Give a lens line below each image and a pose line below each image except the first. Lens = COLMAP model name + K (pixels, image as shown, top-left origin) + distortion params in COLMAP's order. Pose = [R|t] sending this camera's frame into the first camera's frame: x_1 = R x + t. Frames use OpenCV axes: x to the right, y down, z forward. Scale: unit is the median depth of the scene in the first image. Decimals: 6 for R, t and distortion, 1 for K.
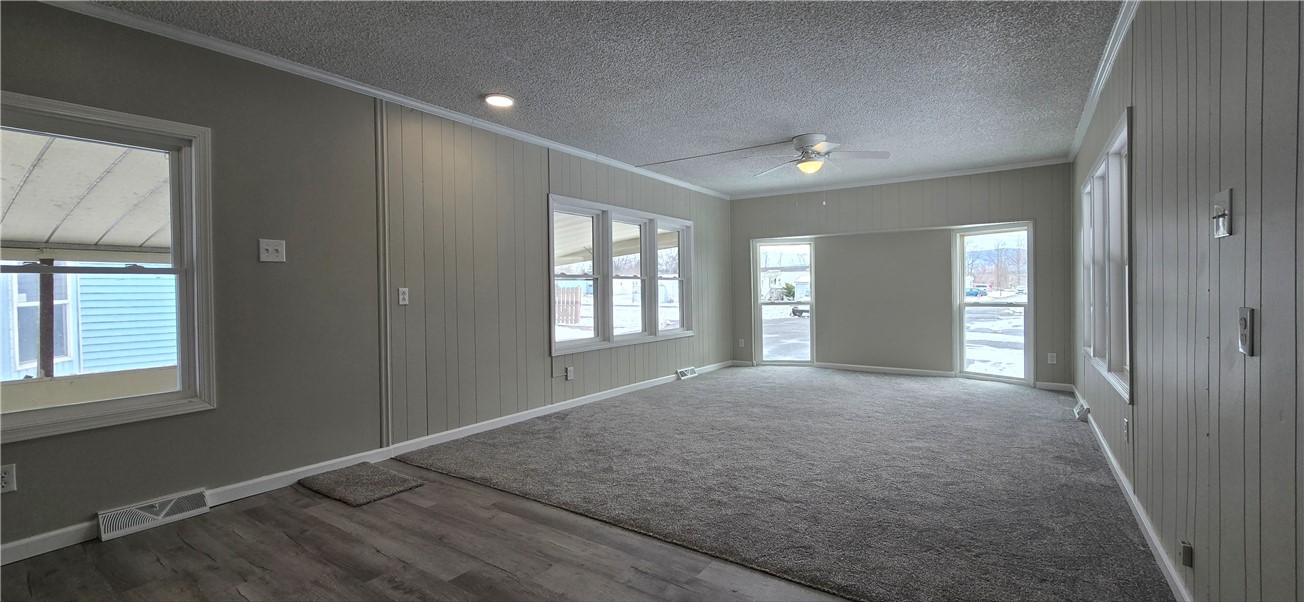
lens RADIAL K [[540.2, 0, 652.0], [0, 540.2, 301.0], [0, 0, 1]] dist [-0.002267, -0.000393]
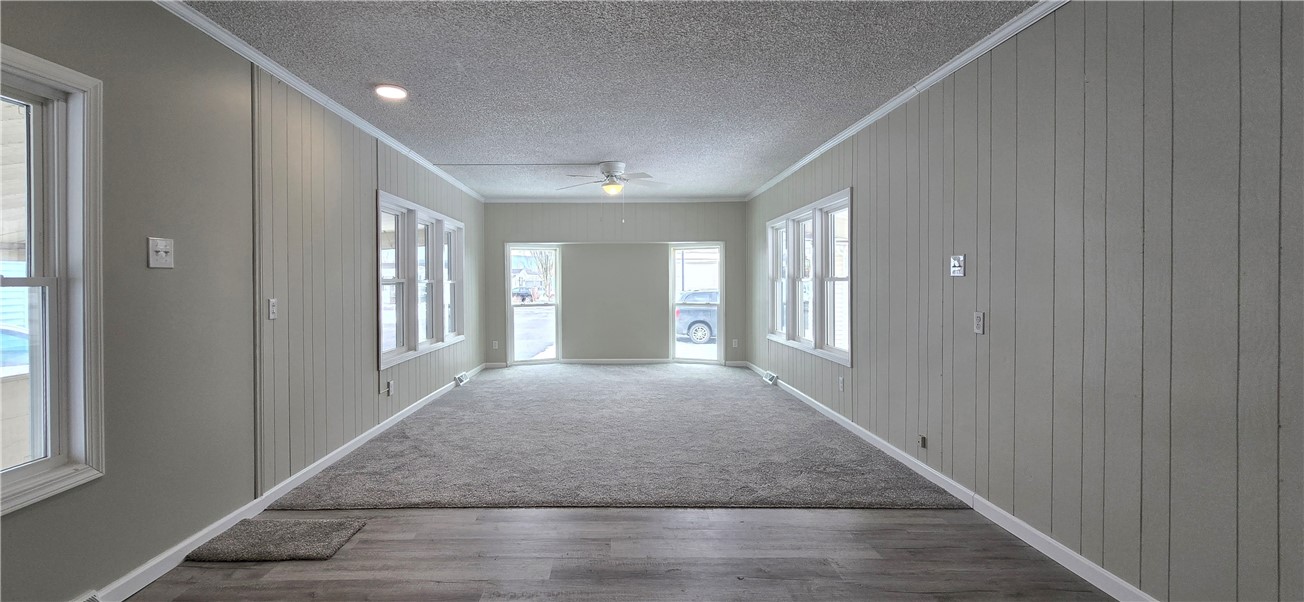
lens RADIAL K [[547.5, 0, 649.9], [0, 547.5, 296.5], [0, 0, 1]] dist [-0.002559, 0.000003]
pose [[0.813231, -0.005216, 0.581918, -0.444095], [0.007848, 0.999967, -0.002005, -0.019815], [-0.581888, 0.006197, 0.813245, -0.001985]]
